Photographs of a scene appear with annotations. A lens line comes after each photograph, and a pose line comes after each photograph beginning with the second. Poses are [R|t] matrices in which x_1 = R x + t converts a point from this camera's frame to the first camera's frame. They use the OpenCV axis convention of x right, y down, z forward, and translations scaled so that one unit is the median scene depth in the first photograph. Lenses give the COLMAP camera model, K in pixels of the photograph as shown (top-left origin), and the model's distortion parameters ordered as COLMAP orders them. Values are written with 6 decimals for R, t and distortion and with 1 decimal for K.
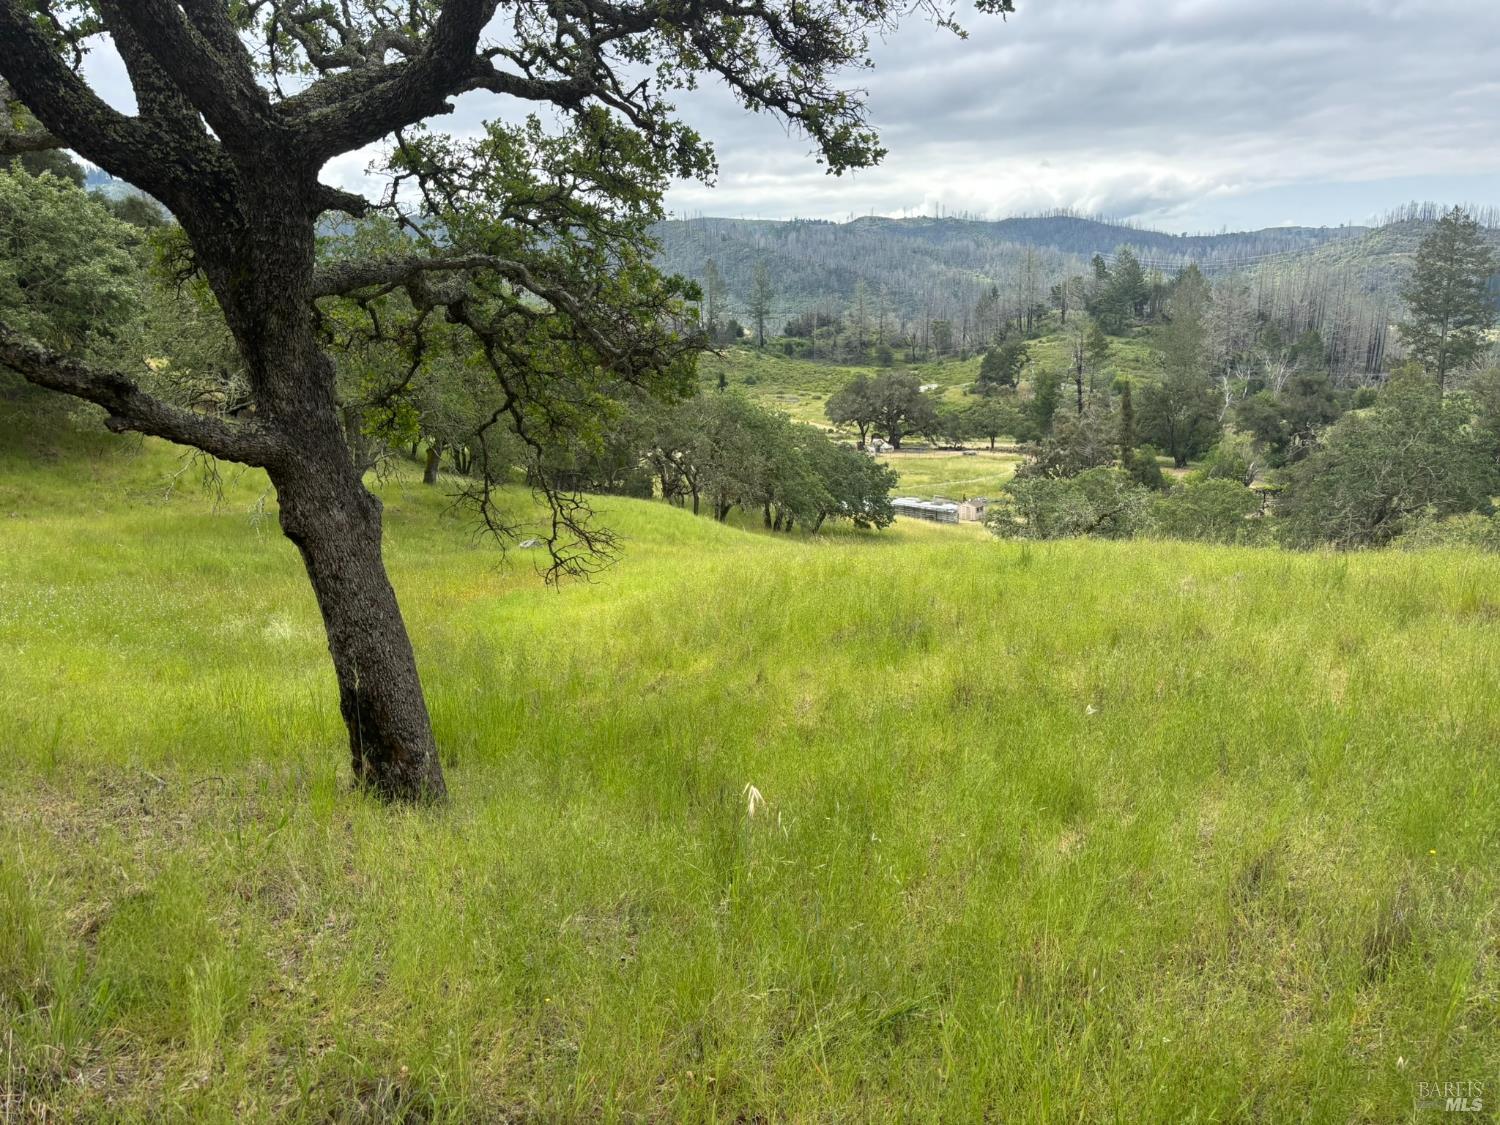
lens RADIAL K [[1221.5, 0, 751.9], [0, 1221.5, 569.4], [0, 0, 1]] dist [0.094059, -0.068551]
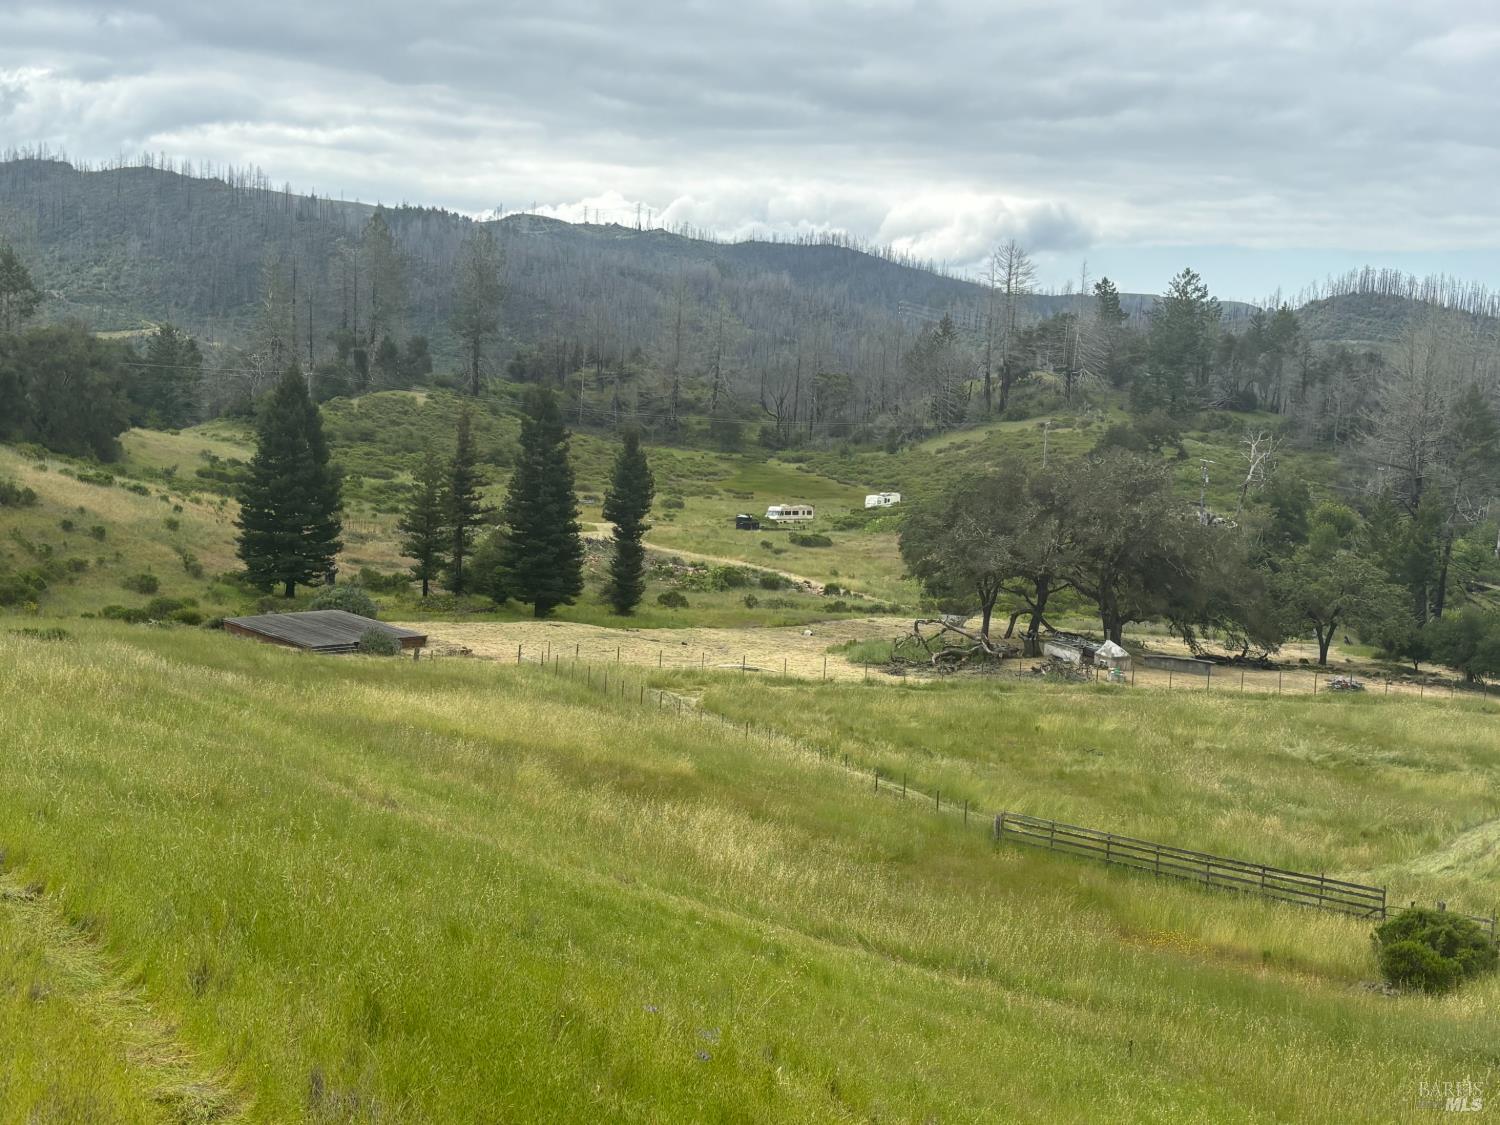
lens RADIAL K [[1967.7, 0, 750.0], [0, 1967.7, 562.5], [0, 0, 1]] dist [0.203212, -0.004146]
pose [[0.973637, 0.056855, 0.220905, -0.097058], [-0.032372, 0.993077, -0.112913, -0.039492], [-0.225796, 0.102785, 0.968737, 0.309998]]
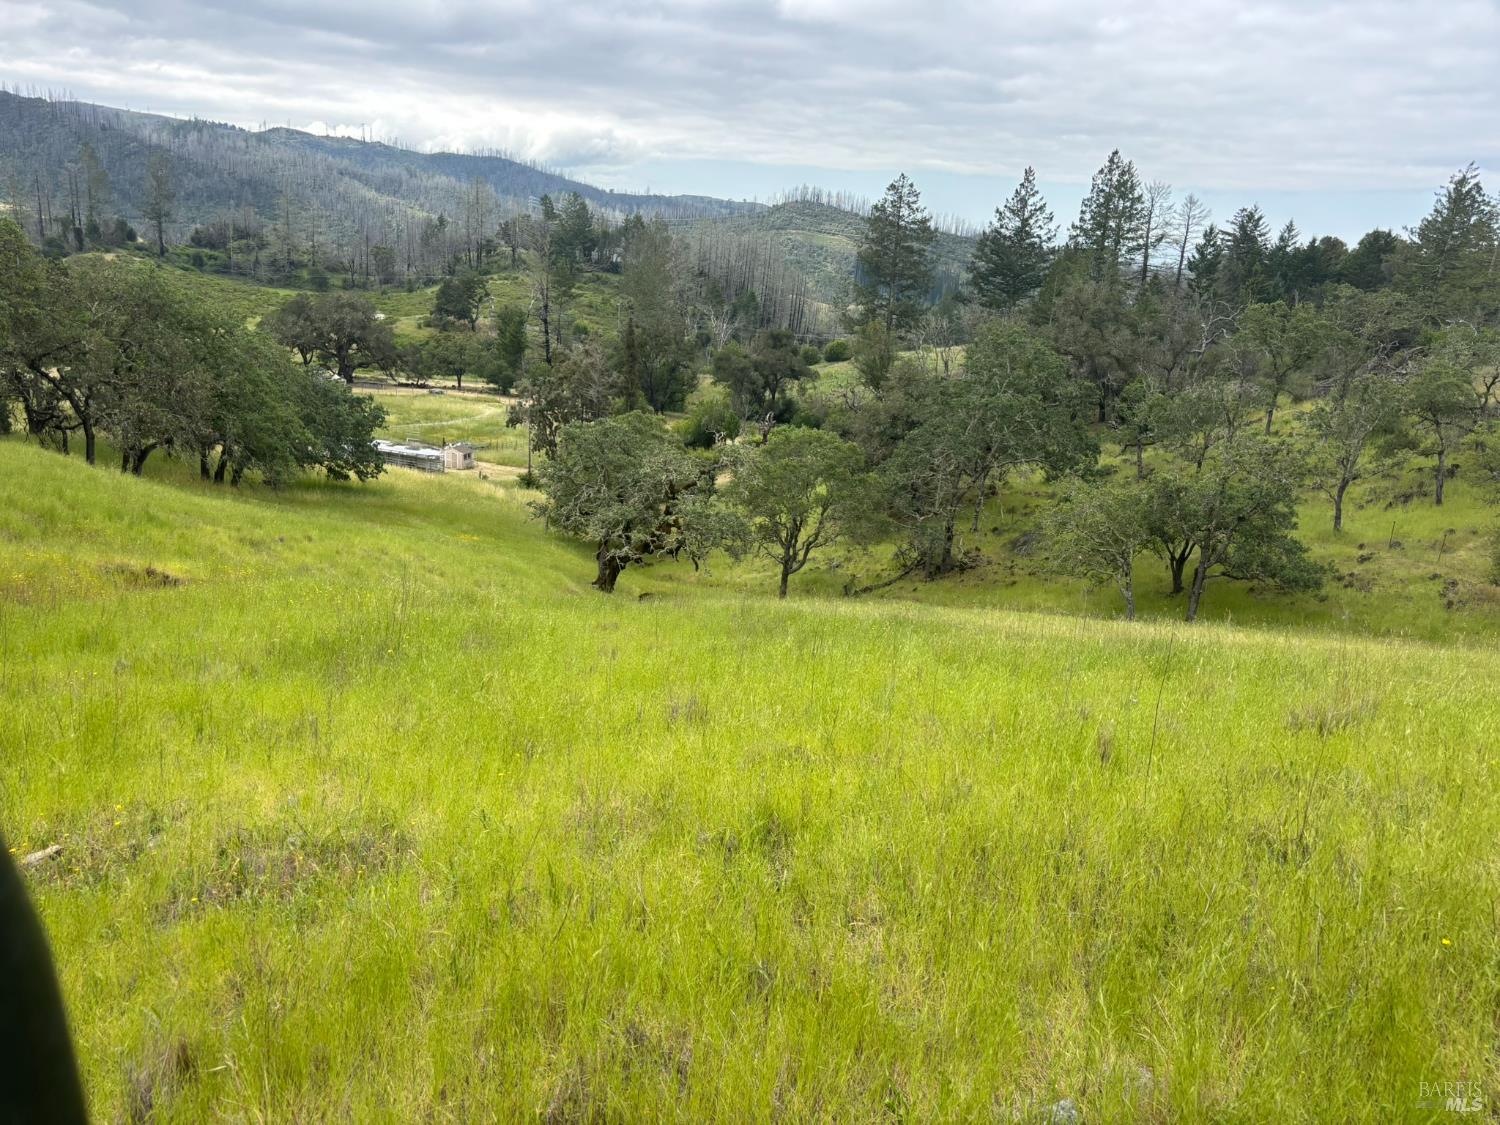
lens RADIAL K [[1221.5, 0, 751.9], [0, 1221.5, 569.4], [0, 0, 1]] dist [0.094059, -0.068551]
pose [[0.901628, -0.025301, 0.431772, -0.003931], [0.005852, 0.998910, 0.046315, -0.003841], [-0.432473, -0.039232, 0.900793, 0.060682]]
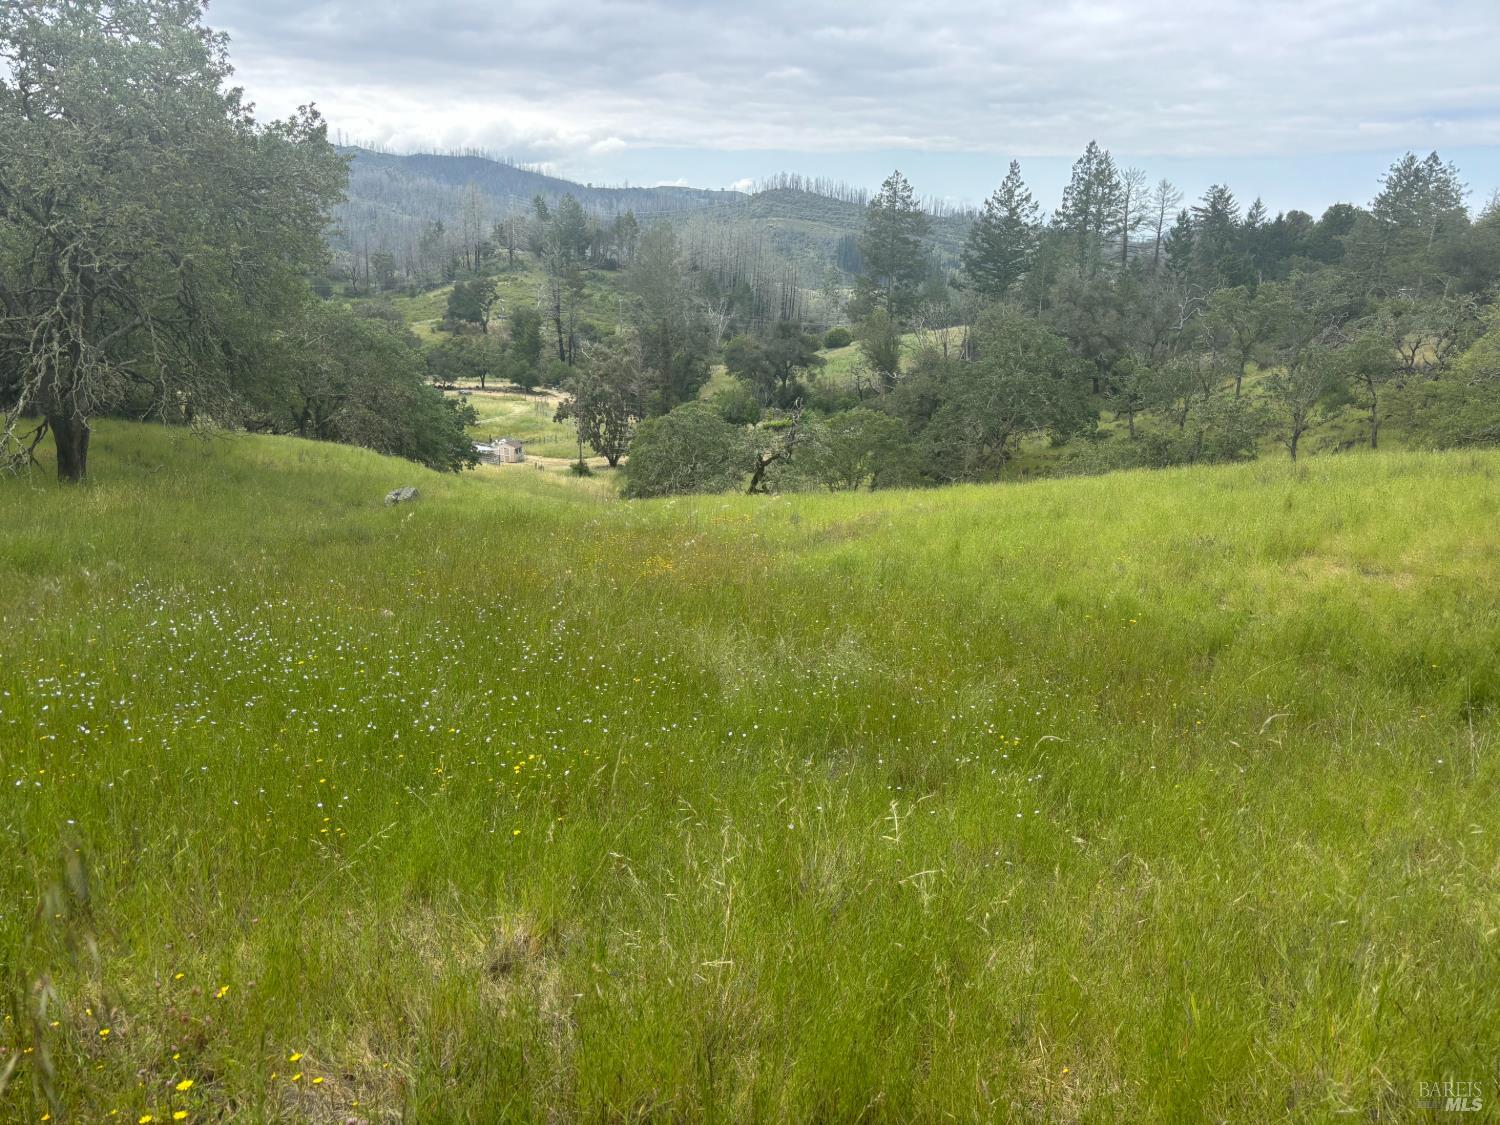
lens RADIAL K [[1218.1, 0, 763.7], [0, 1218.1, 561.1], [0, 0, 1]] dist [0.091516, -0.080441]
pose [[0.893193, -0.067522, 0.444574, -0.032570], [0.050214, 0.997455, 0.050609, -0.000886], [-0.446860, -0.022880, 0.894311, 0.031930]]
